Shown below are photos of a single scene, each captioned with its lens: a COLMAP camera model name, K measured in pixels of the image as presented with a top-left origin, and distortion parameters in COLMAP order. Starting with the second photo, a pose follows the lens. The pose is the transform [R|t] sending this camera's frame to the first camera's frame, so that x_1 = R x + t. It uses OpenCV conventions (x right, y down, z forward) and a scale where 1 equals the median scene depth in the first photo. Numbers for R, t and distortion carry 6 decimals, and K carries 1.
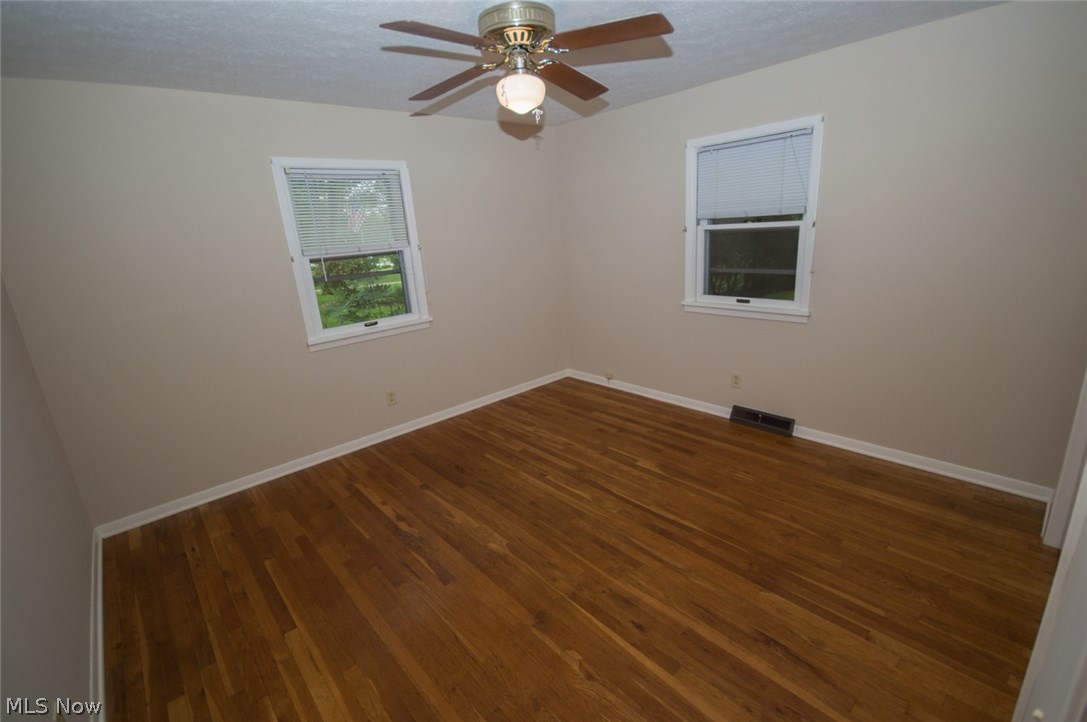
lens RADIAL K [[485.0, 0, 547.0], [0, 485.0, 361.9], [0, 0, 1]] dist [-0.003426, -0.000350]
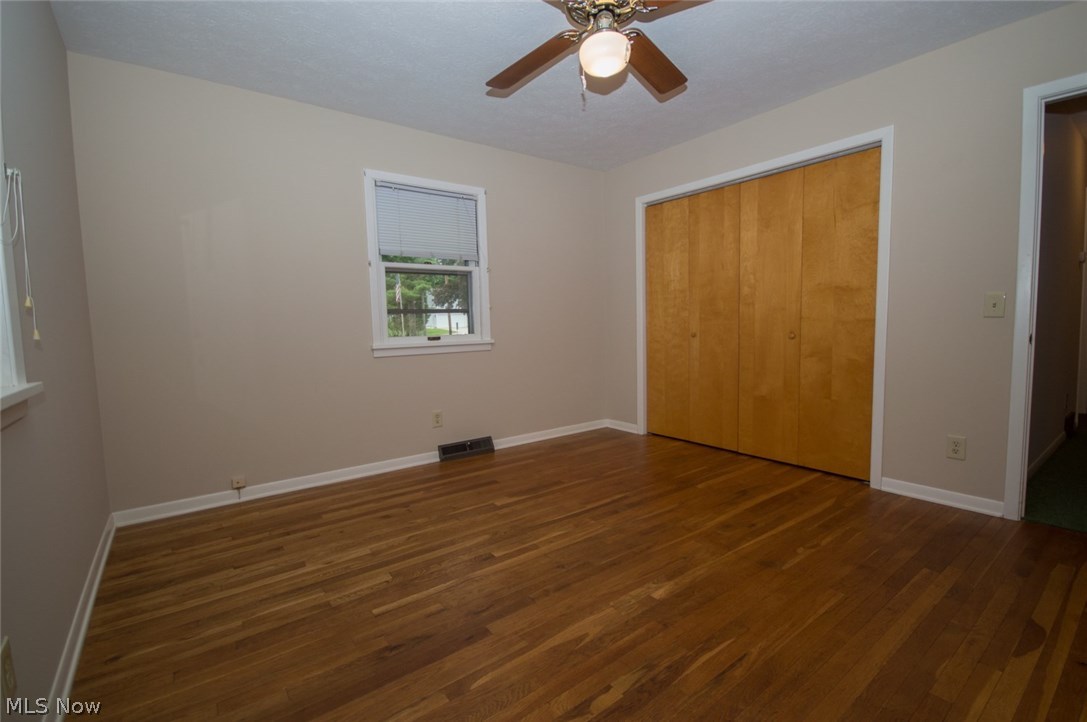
lens RADIAL K [[485.0, 0, 547.0], [0, 485.0, 361.9], [0, 0, 1]] dist [-0.003426, -0.000350]
pose [[0.074362, -0.009895, 0.997182, -0.632611], [0.290928, 0.956667, -0.012202, 0.003345], [-0.953851, 0.291016, 0.074019, 0.748690]]
